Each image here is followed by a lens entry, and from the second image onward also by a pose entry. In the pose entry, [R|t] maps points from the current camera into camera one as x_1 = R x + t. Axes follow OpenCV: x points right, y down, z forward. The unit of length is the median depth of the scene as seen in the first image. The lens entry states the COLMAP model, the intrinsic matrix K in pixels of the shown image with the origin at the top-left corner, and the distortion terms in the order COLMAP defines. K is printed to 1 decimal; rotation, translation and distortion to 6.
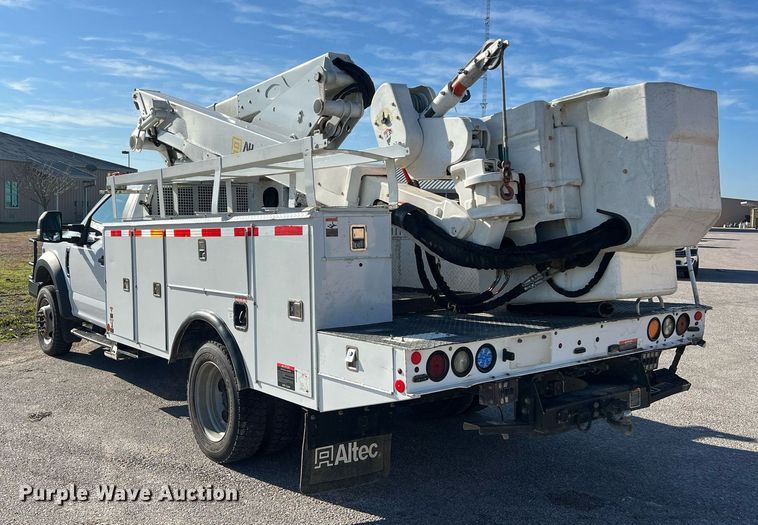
lens RADIAL K [[768.5, 0, 378.6], [0, 768.5, 246.0], [0, 0, 1]] dist [0.010116, 0.001025]
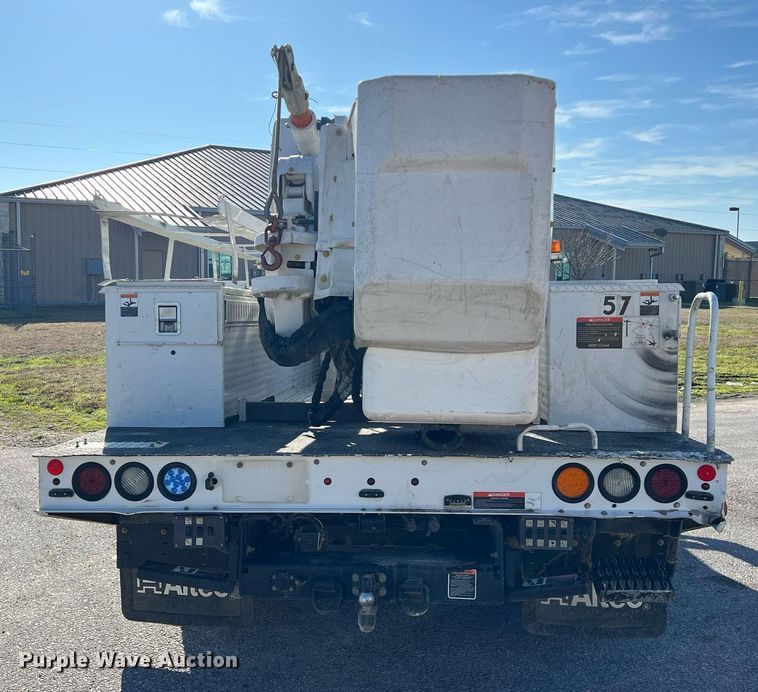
lens RADIAL K [[960.7, 0, 379.0], [0, 960.7, 346.0], [0, 0, 1]] dist [0.117481, -0.075228]
pose [[0.760370, 0.037414, -0.648411, 0.794415], [-0.026370, 0.999295, 0.026737, -0.014861], [0.648954, -0.003232, 0.760821, 0.361924]]
